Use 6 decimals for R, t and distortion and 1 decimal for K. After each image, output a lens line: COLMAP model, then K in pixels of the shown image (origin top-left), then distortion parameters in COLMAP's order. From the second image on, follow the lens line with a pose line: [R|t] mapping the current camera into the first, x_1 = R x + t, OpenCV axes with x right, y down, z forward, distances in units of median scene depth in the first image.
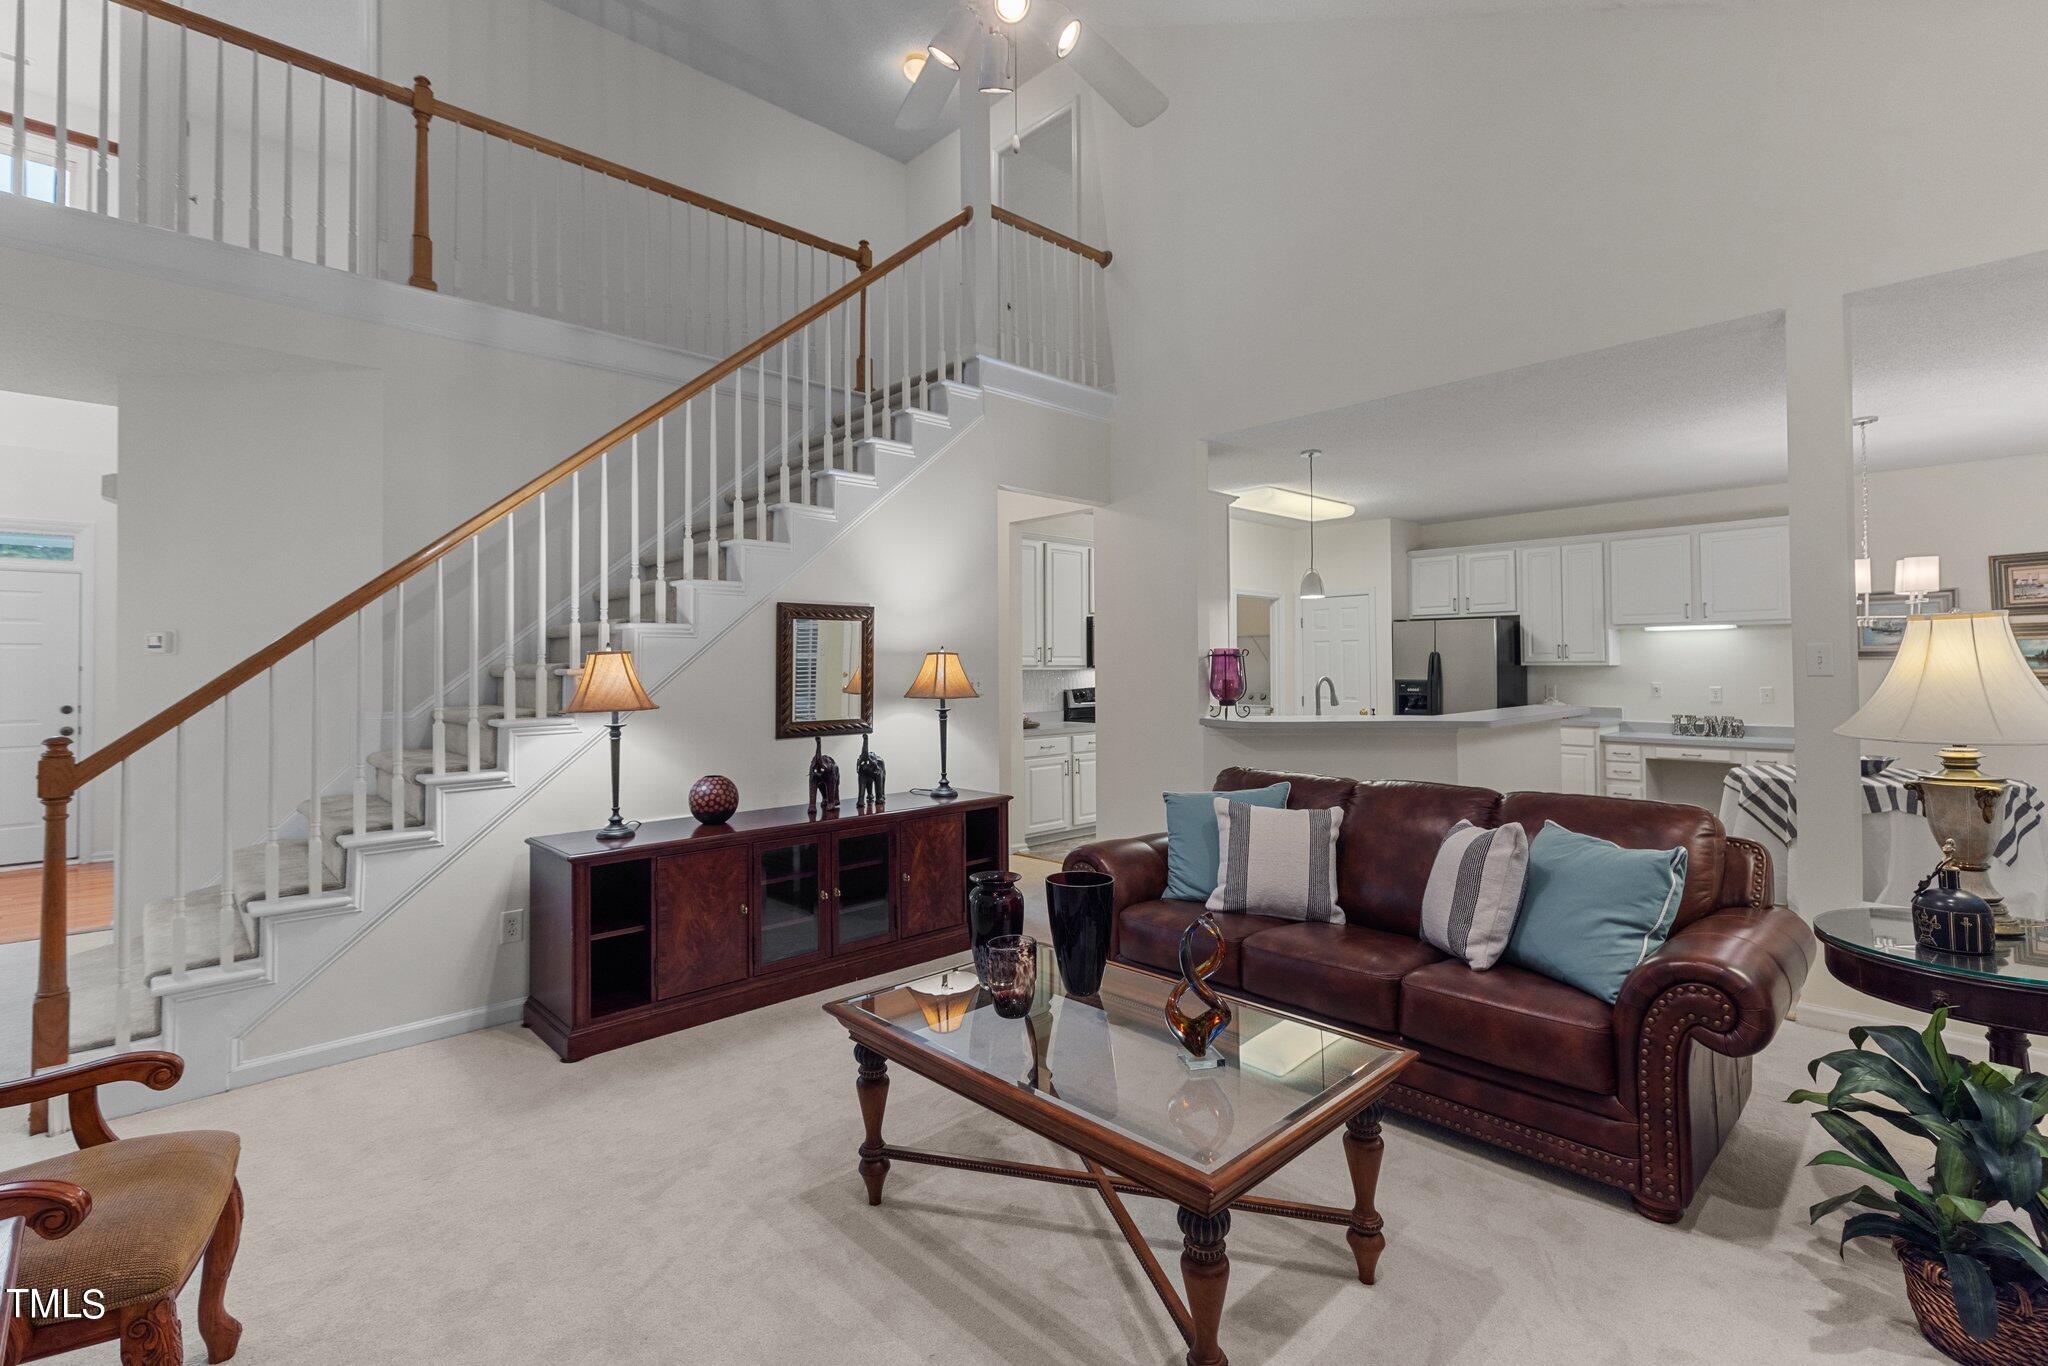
lens RADIAL K [[913.7, 0, 1045.8], [0, 913.7, 650.2], [0, 0, 1]] dist [0.004443, 0.000220]
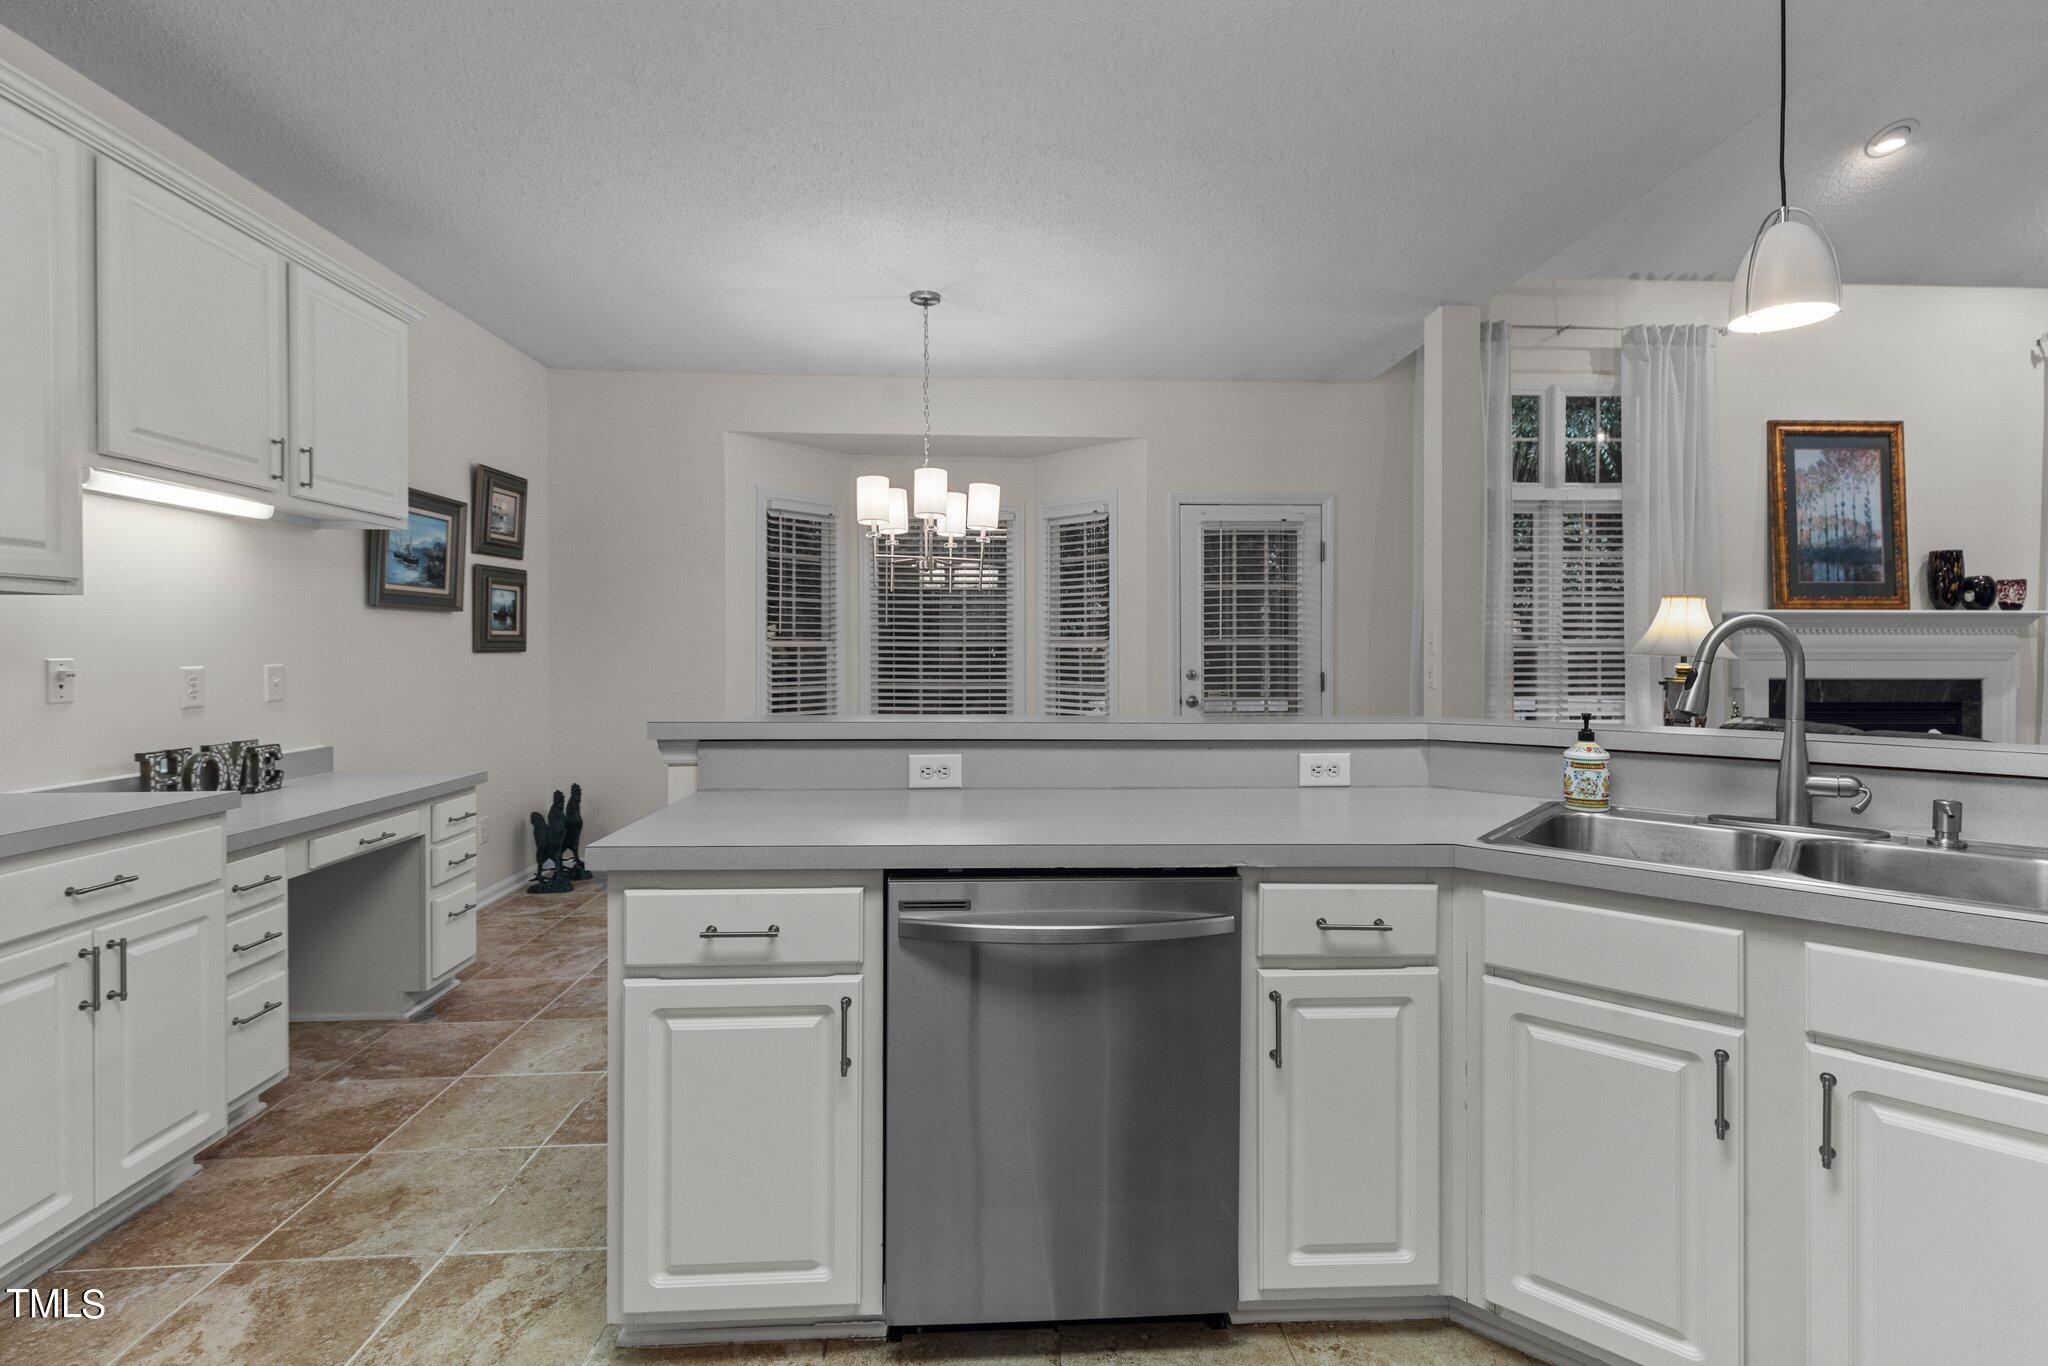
lens RADIAL K [[913.7, 0, 1024.7], [0, 913.7, 663.7], [0, 0, 1]] dist [0.004443, 0.000220]
pose [[-0.751555, -0.005115, 0.659651, 0.226463], [-0.006334, 0.999980, 0.000537, 0.036060], [-0.659640, -0.003775, -0.751572, 1.046344]]
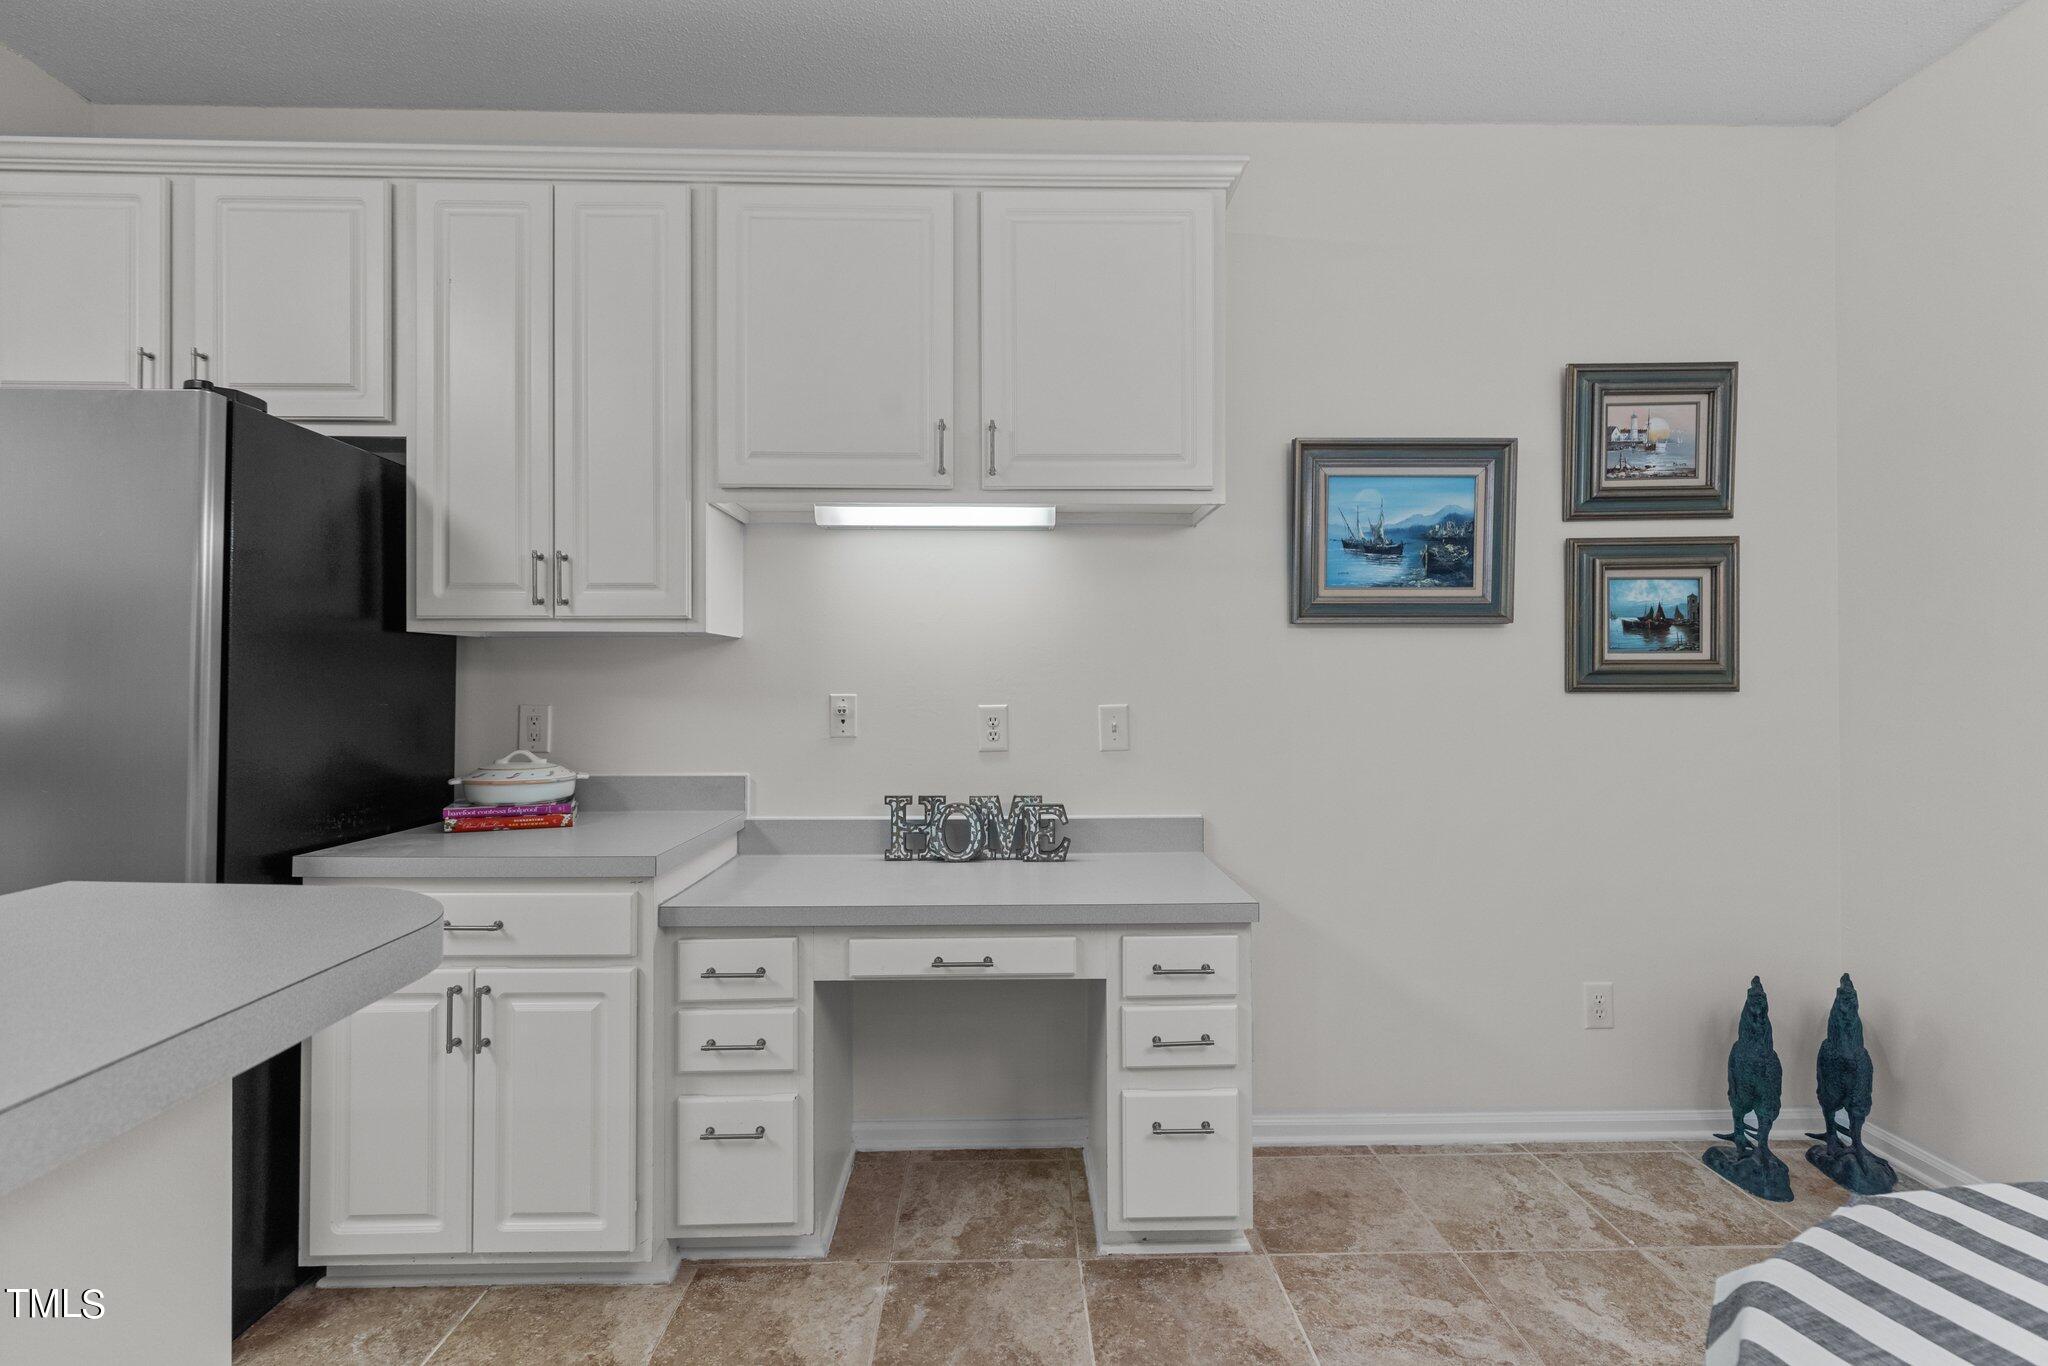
lens RADIAL K [[913.7, 0, 1022.9], [0, 913.7, 673.7], [0, 0, 1]] dist [0.004443, 0.000220]
pose [[0.674981, 0.011864, 0.737739, 0.488830], [-0.017361, 0.999849, -0.000195, 0.028222], [-0.737630, -0.012676, 0.675086, 0.760493]]
